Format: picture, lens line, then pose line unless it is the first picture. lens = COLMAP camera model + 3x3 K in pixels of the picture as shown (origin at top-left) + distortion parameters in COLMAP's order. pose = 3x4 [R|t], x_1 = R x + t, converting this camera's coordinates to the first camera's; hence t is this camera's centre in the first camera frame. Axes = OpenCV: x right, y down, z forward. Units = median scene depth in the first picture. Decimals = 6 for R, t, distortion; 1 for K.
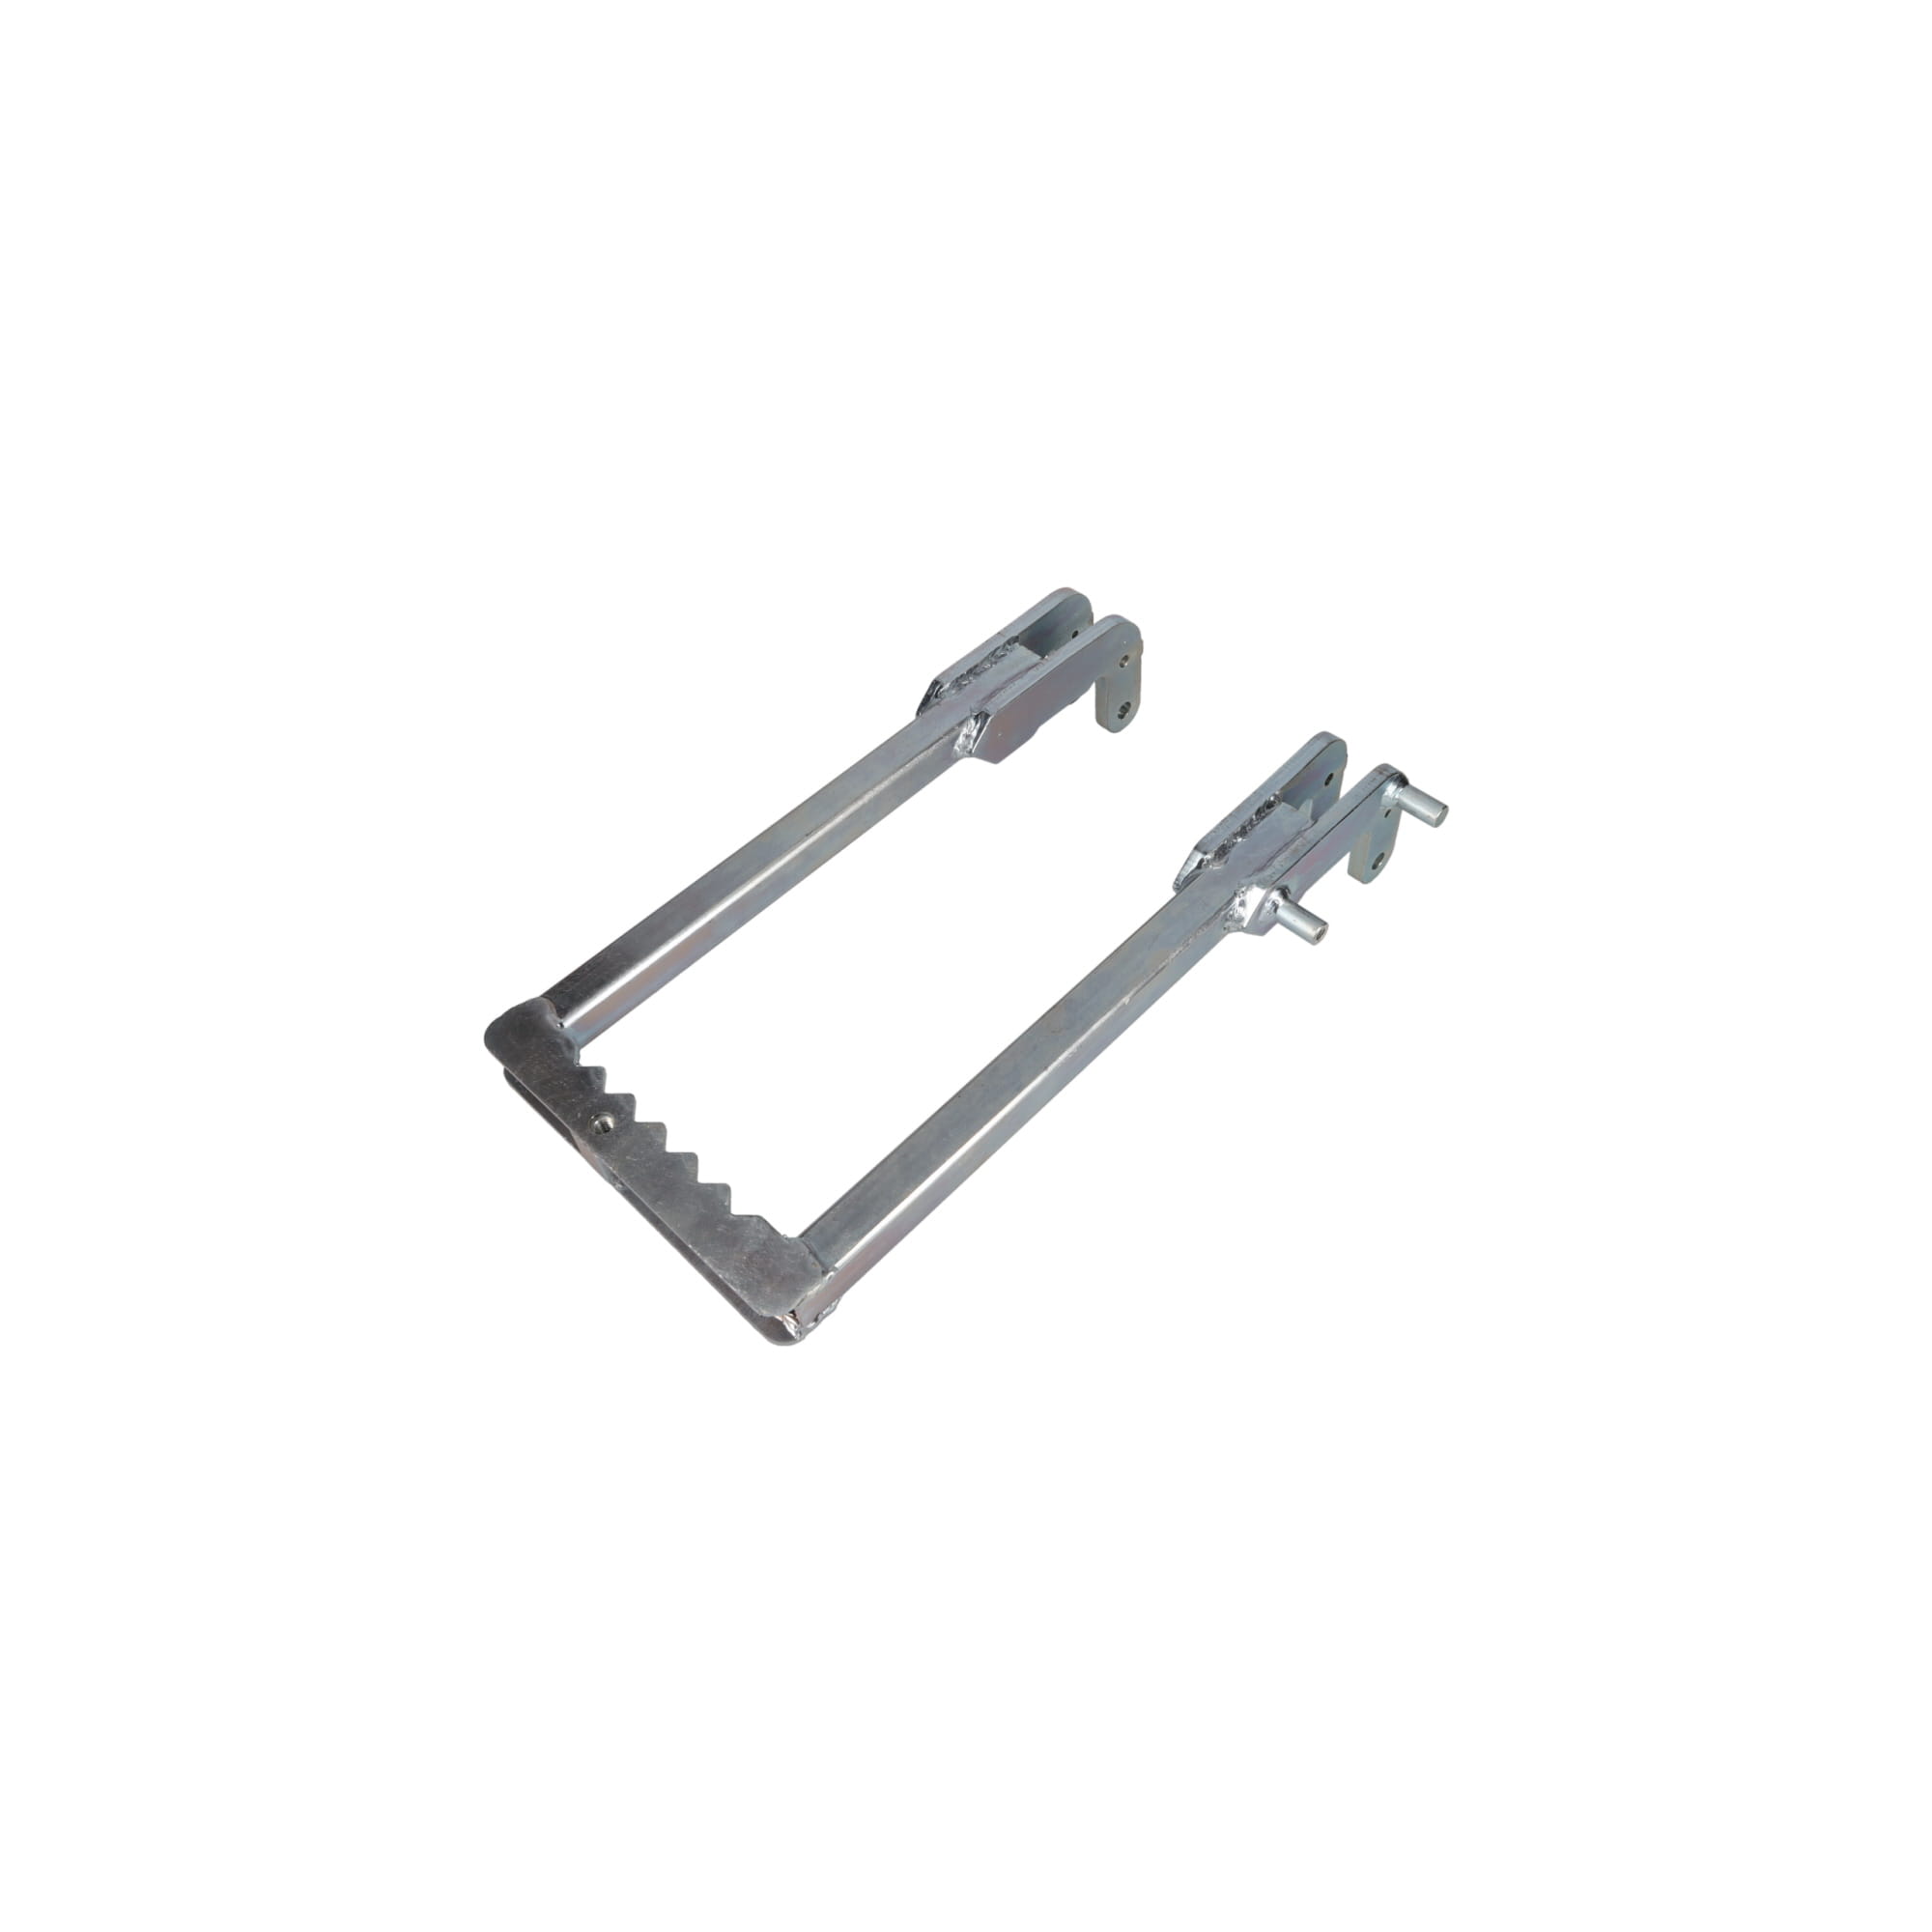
lens RADIAL K [[1556.3, 0, 966.0], [0, 1556.3, 966.0], [0, 0, 1]] dist [-0.001015, -0.000210]
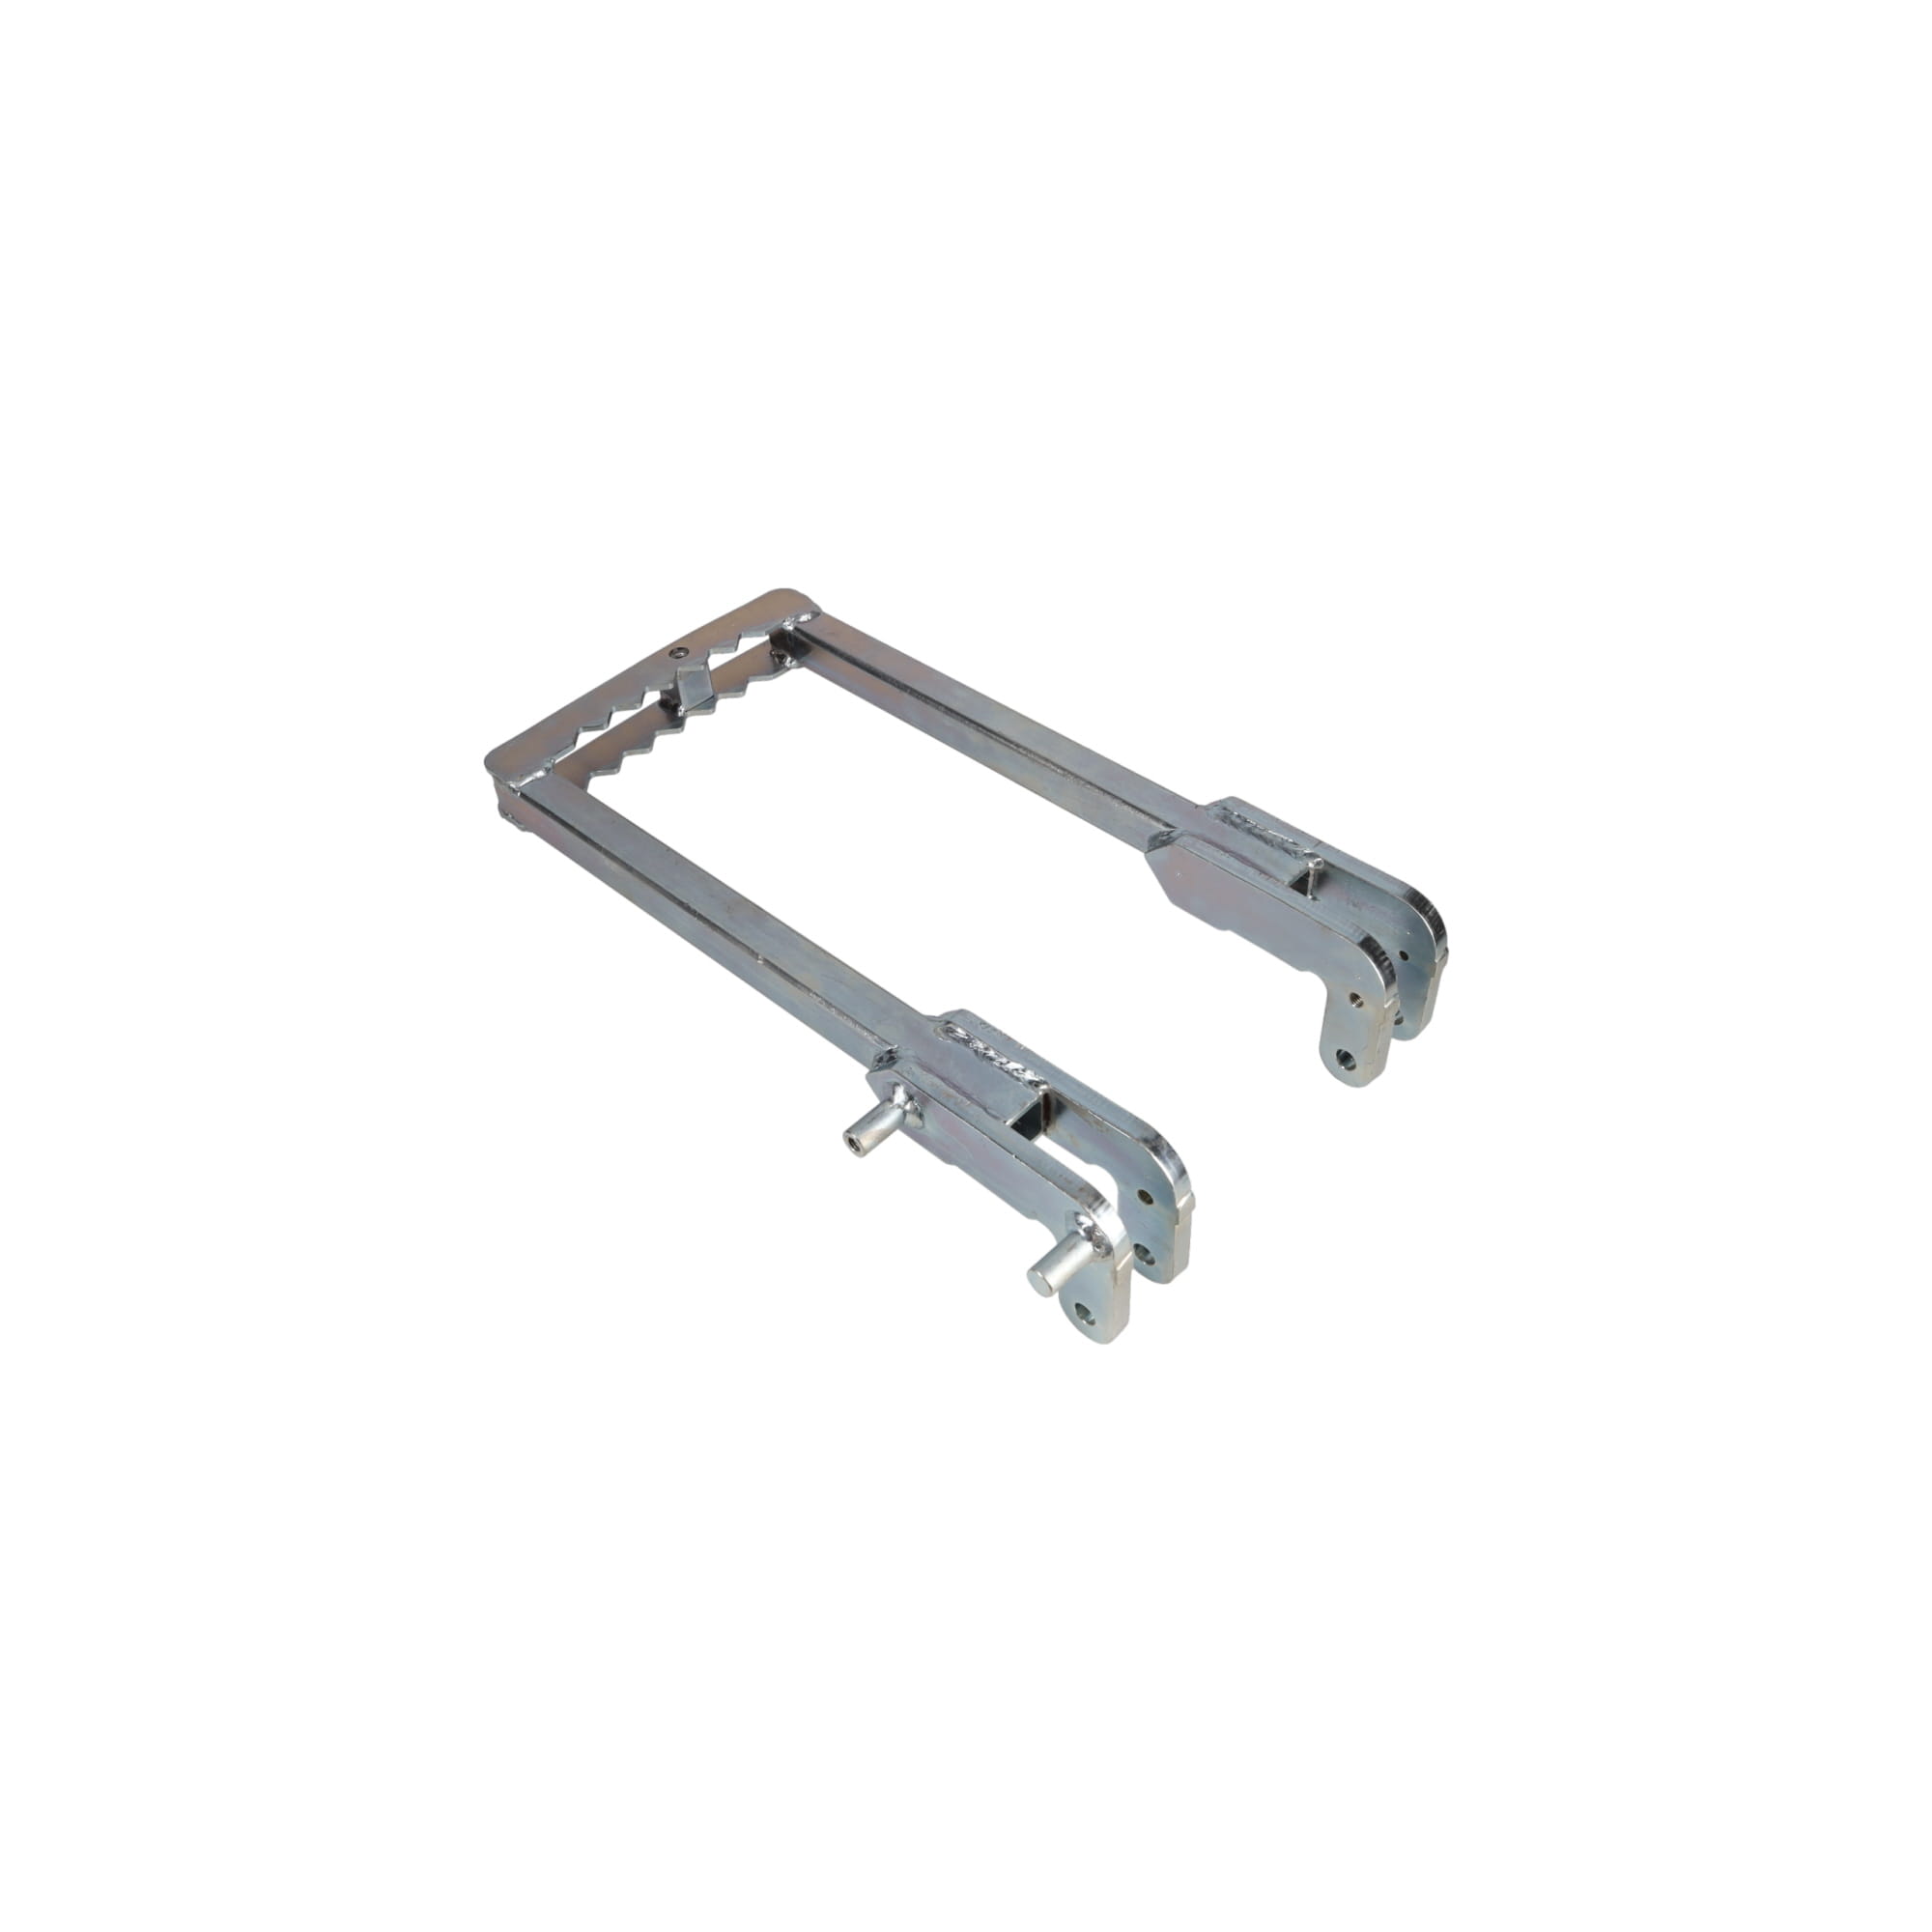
lens RADIAL K [[1556.3, 0, 966.0], [0, 1556.3, 966.0], [0, 0, 1]] dist [-0.001015, -0.000210]
pose [[-0.008451, 0.736369, -0.676528, 0.646681], [-0.747764, 0.444532, 0.493194, -0.465290], [0.663910, 0.510051, 0.546874, 0.479199]]
